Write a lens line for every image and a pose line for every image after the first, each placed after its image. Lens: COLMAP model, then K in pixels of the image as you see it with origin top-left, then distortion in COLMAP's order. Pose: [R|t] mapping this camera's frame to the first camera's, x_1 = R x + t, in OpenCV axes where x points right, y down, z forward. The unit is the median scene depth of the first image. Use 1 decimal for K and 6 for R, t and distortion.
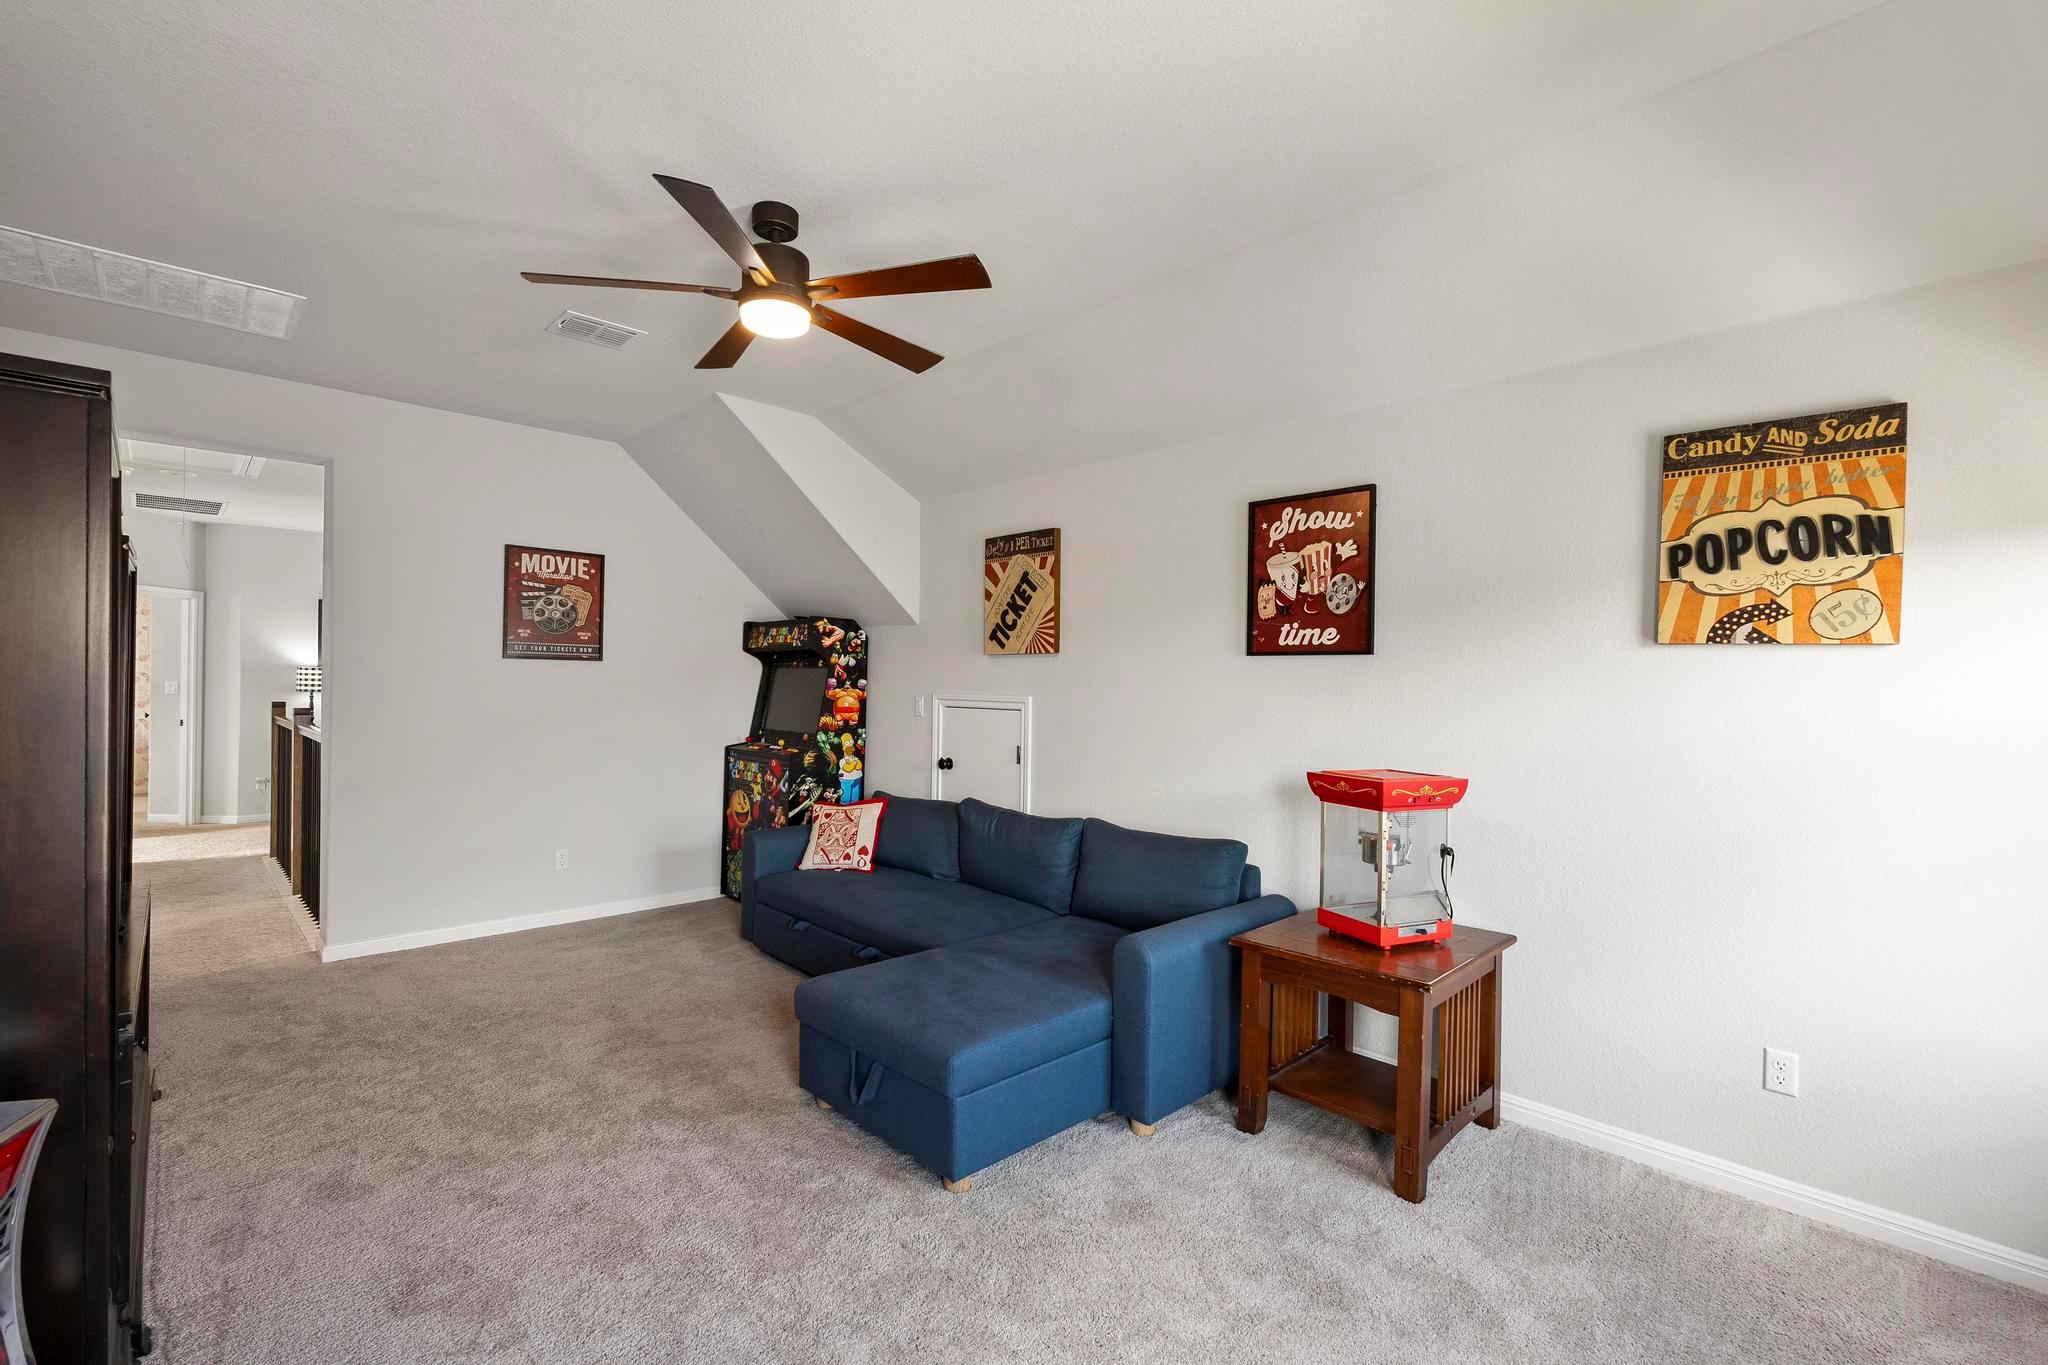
lens RADIAL K [[901.5, 0, 1014.8], [0, 901.5, 683.0], [0, 0, 1]] dist [-0.005593, -0.001733]
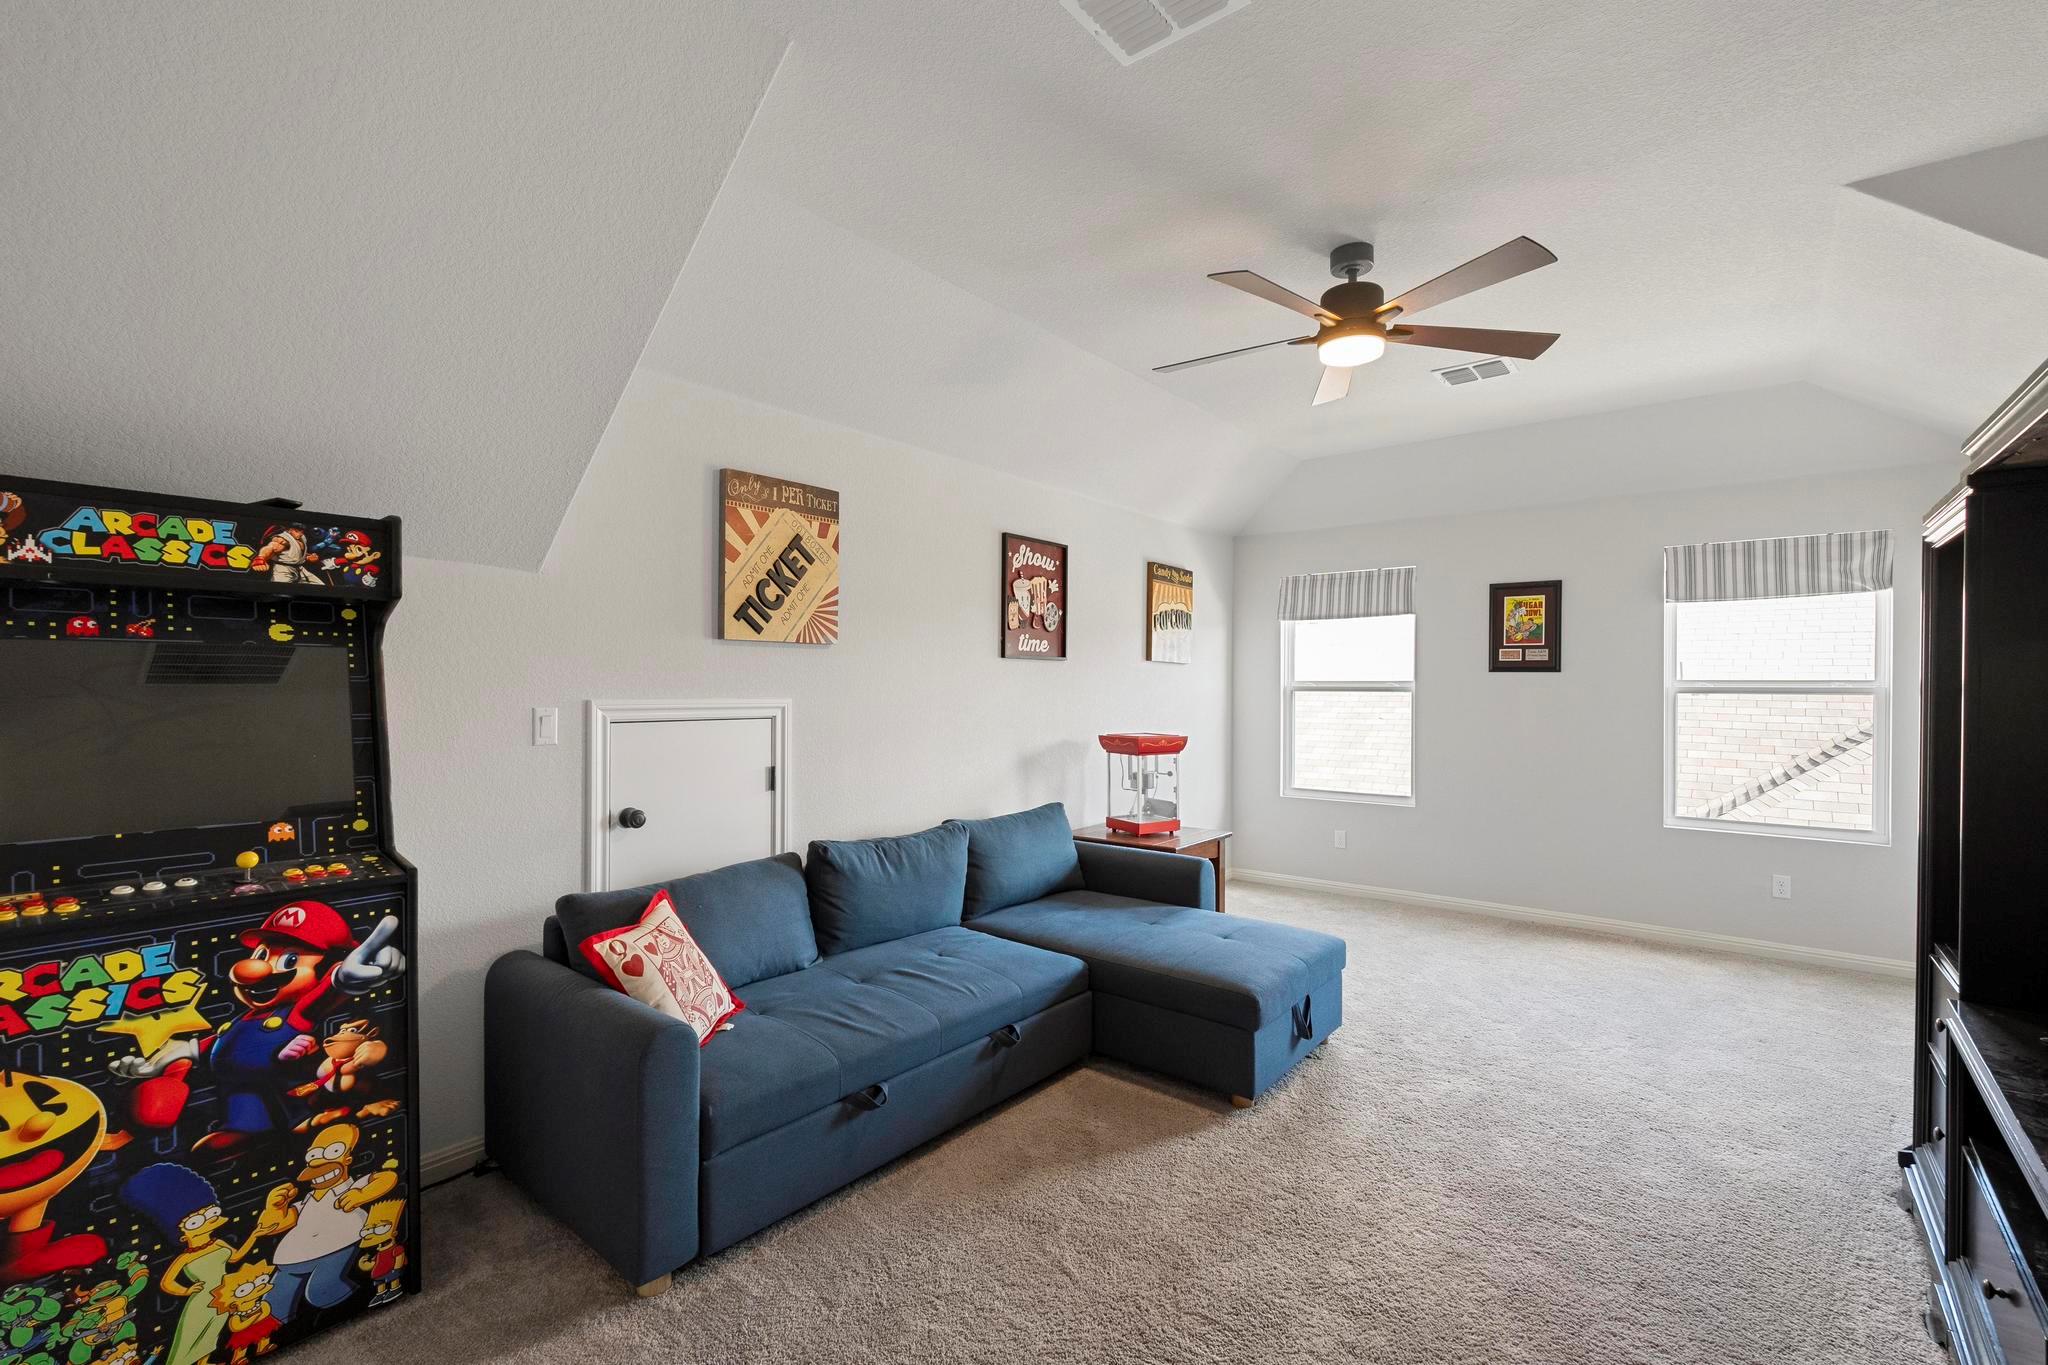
lens RADIAL K [[901.5, 0, 1014.4], [0, 901.5, 687.4], [0, 0, 1]] dist [-0.005593, -0.001733]
pose [[-0.121596, -0.015289, 0.992462, -0.780089], [-0.002985, 0.999882, 0.015037, -0.006958], [-0.992575, -0.001134, -0.121628, 0.925772]]
